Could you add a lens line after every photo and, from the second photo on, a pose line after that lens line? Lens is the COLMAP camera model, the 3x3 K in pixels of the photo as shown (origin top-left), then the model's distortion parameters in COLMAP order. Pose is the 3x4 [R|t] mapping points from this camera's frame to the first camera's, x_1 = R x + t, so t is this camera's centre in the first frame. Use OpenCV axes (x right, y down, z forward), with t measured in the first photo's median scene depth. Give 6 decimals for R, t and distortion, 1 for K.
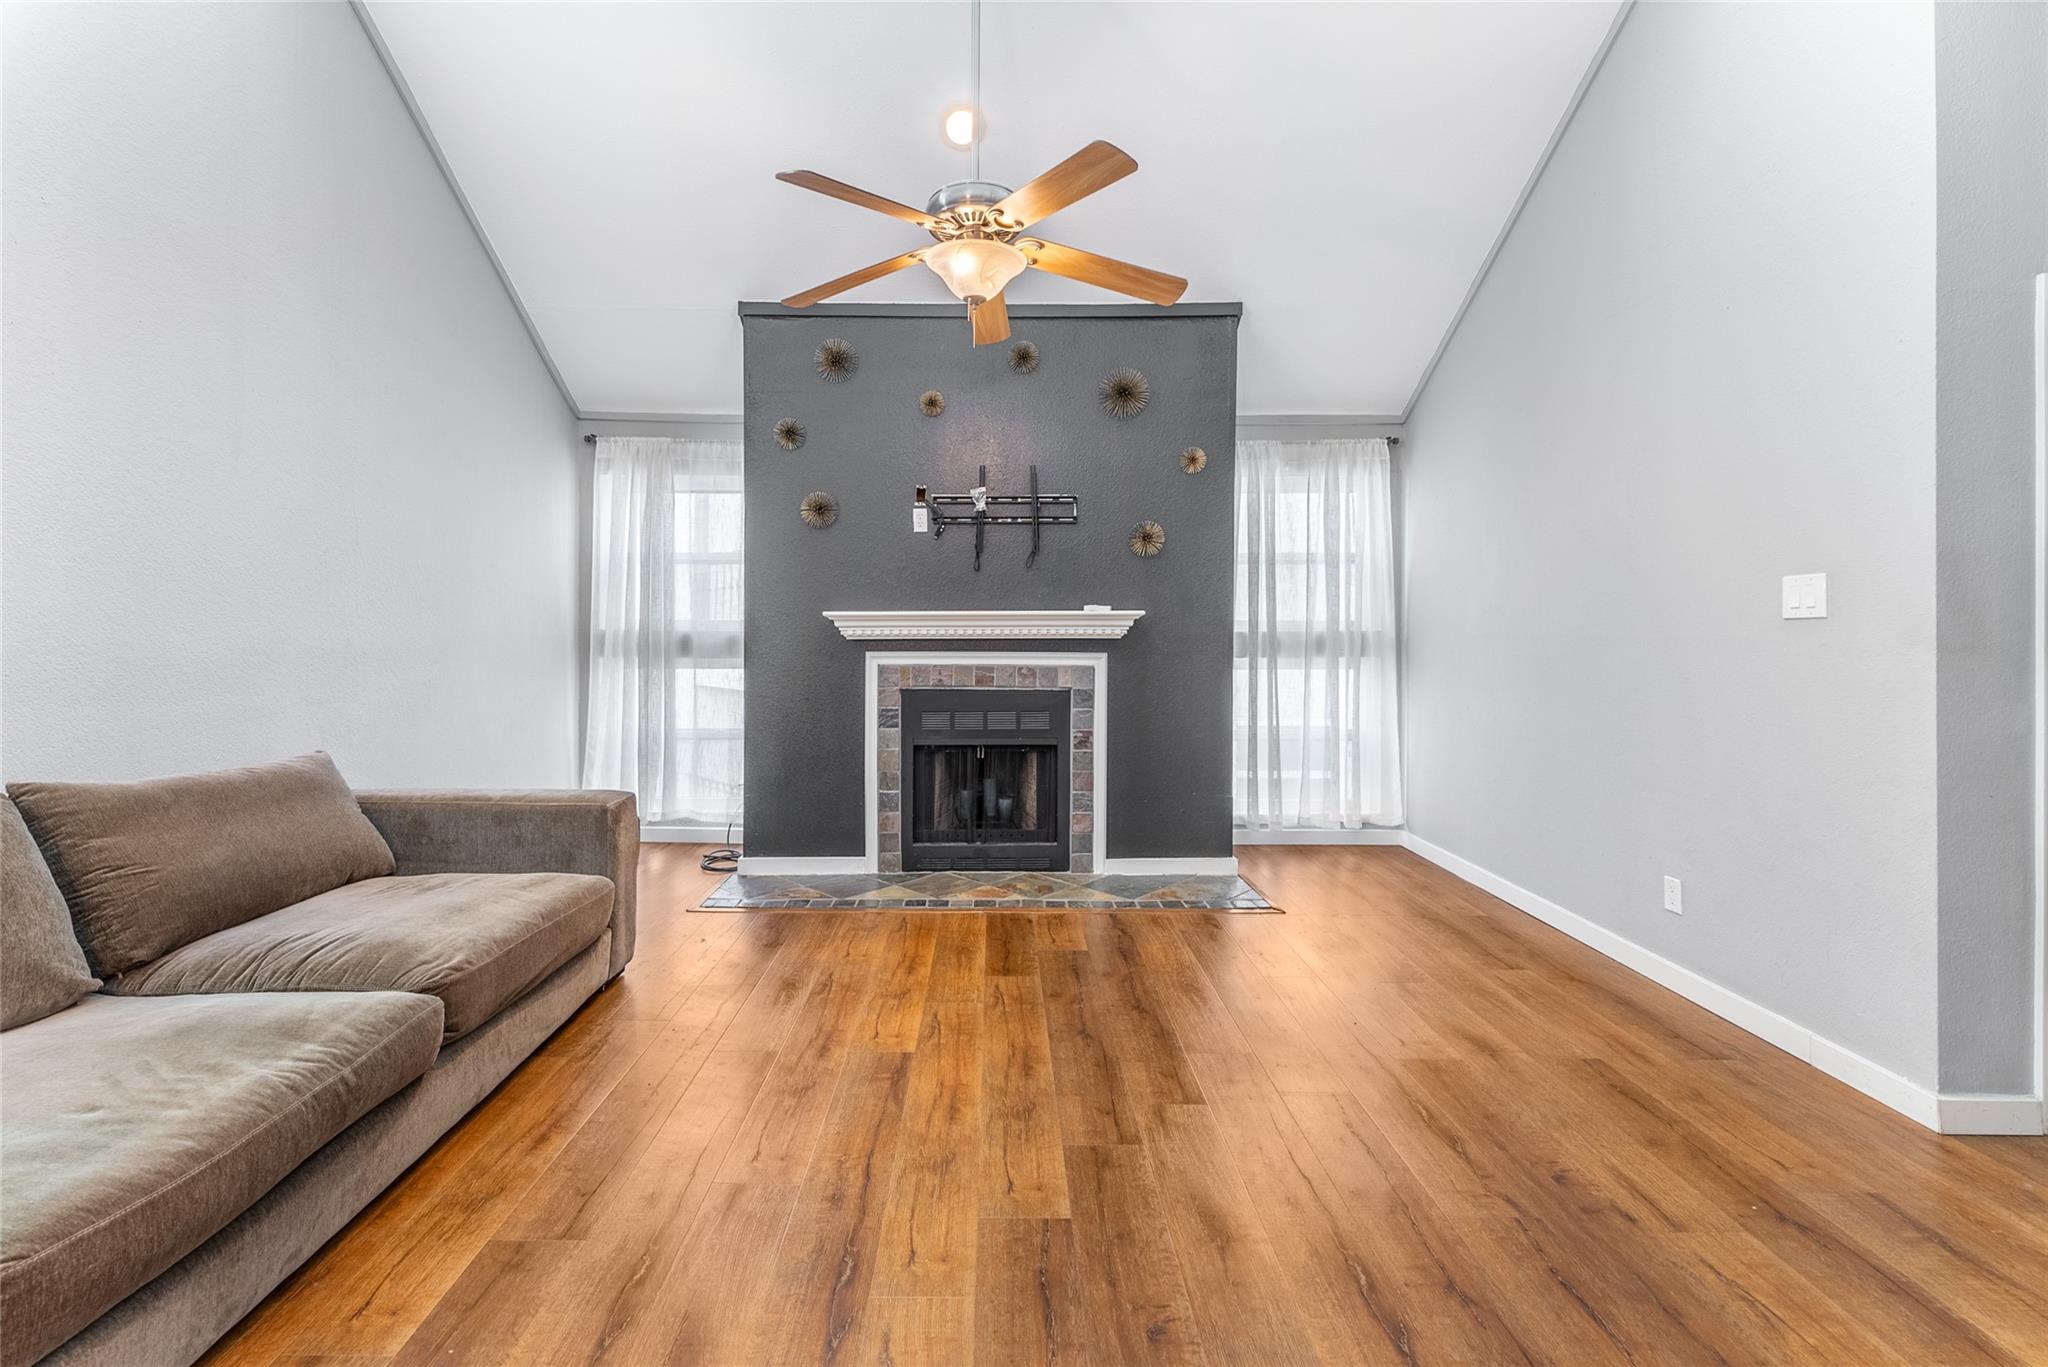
lens RADIAL K [[867.6, 0, 1023.2], [0, 867.6, 631.2], [0, 0, 1]] dist [-0.001002, -0.000339]
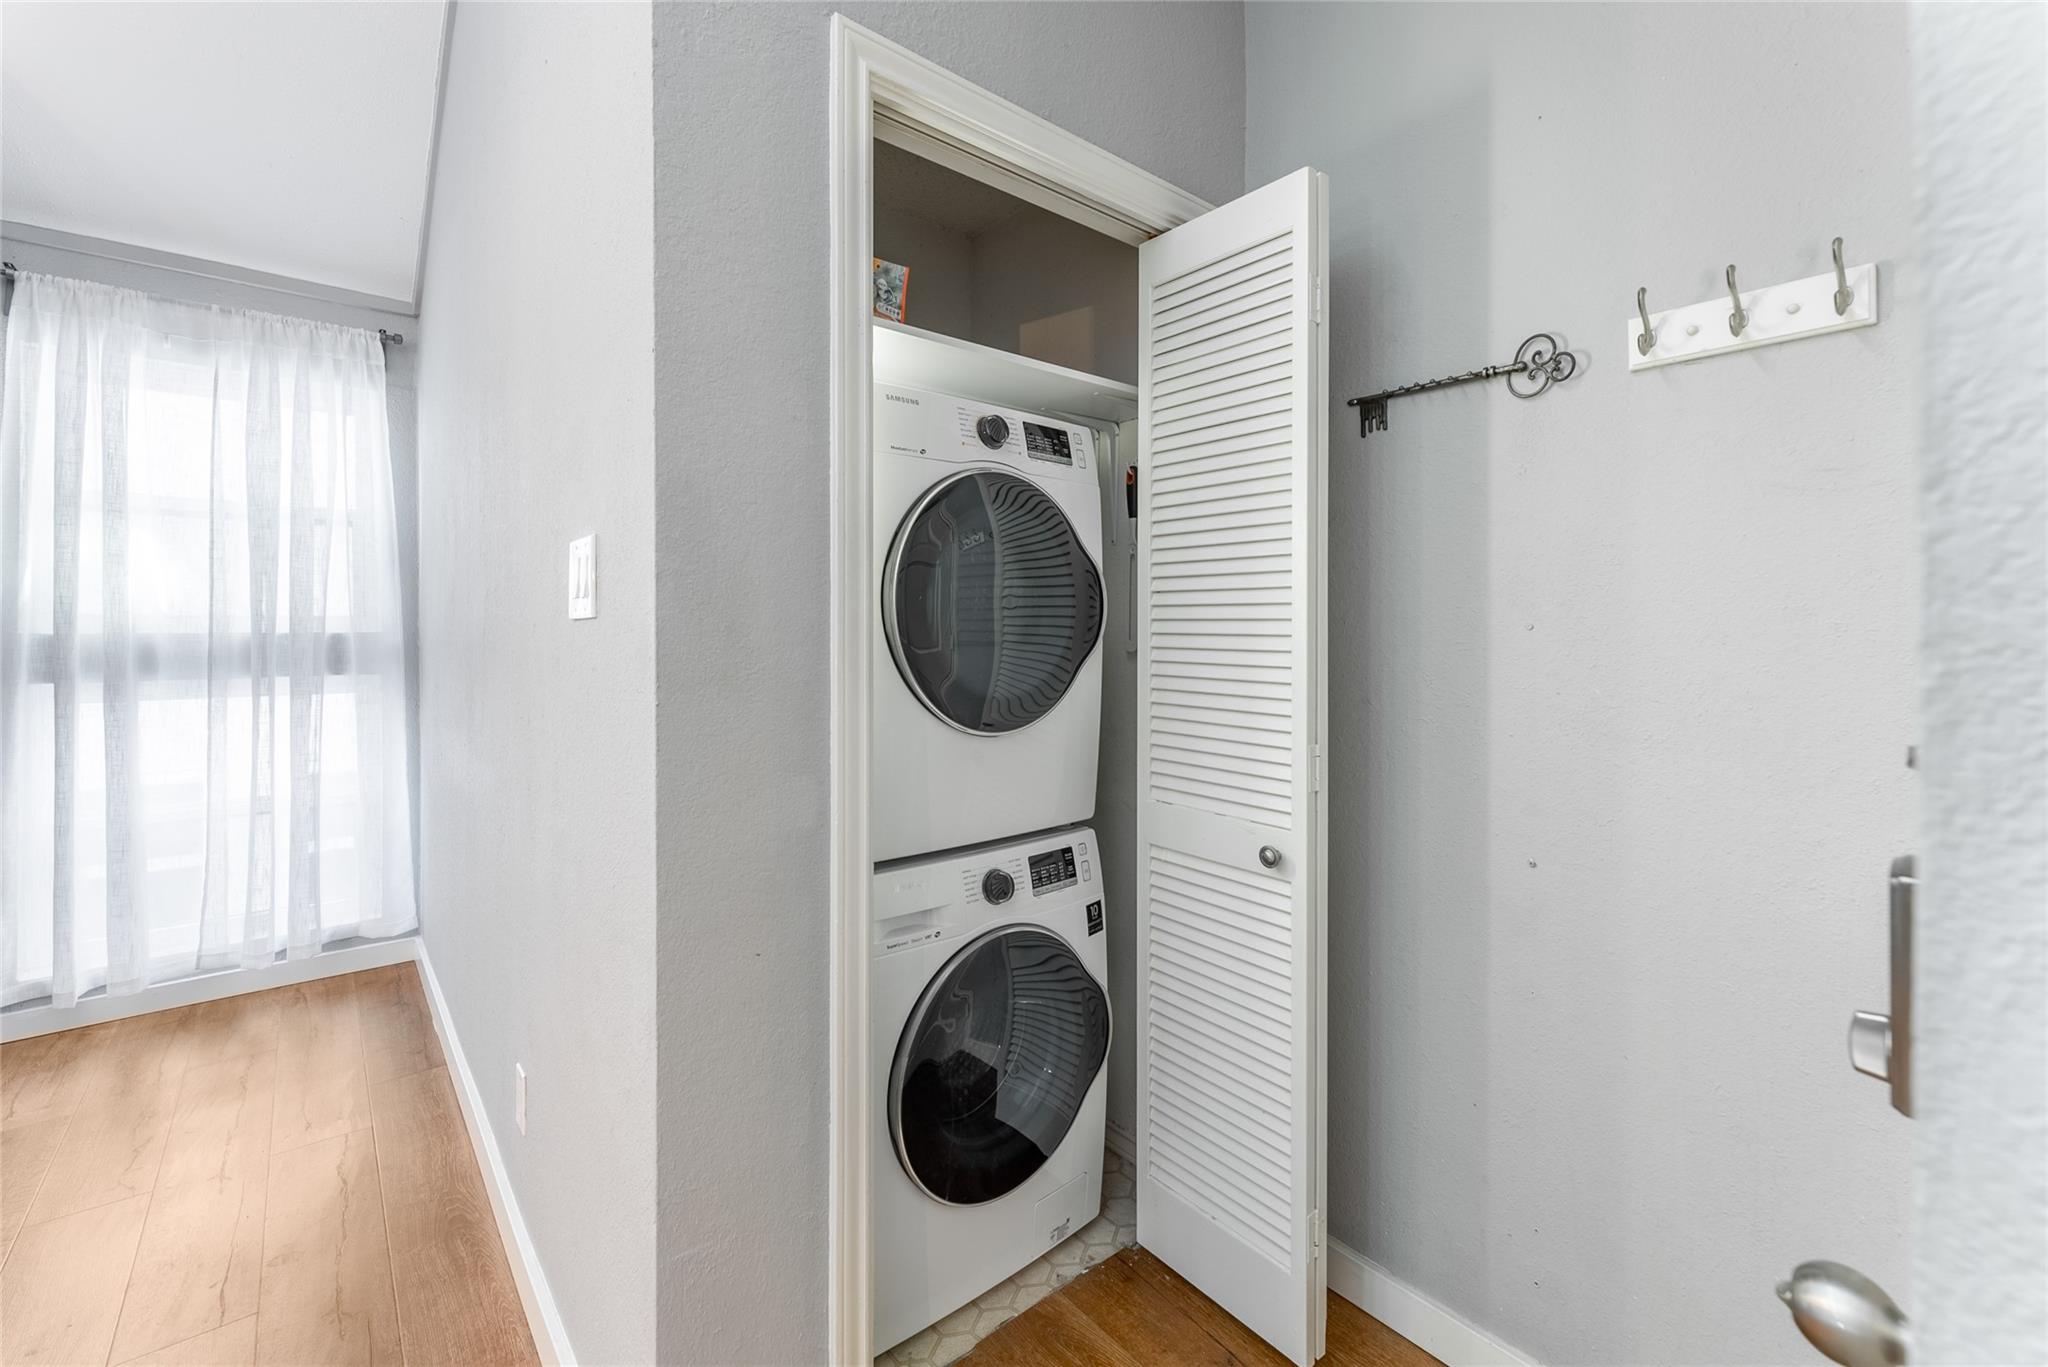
lens RADIAL K [[867.6, 0, 1023.2], [0, 867.6, 631.2], [0, 0, 1]] dist [-0.001002, -0.000339]
pose [[0.781909, 0.001151, 0.623391, 0.392083], [-0.003210, 0.999992, 0.002180, -0.004542], [-0.623384, -0.003705, 0.781907, 0.206504]]
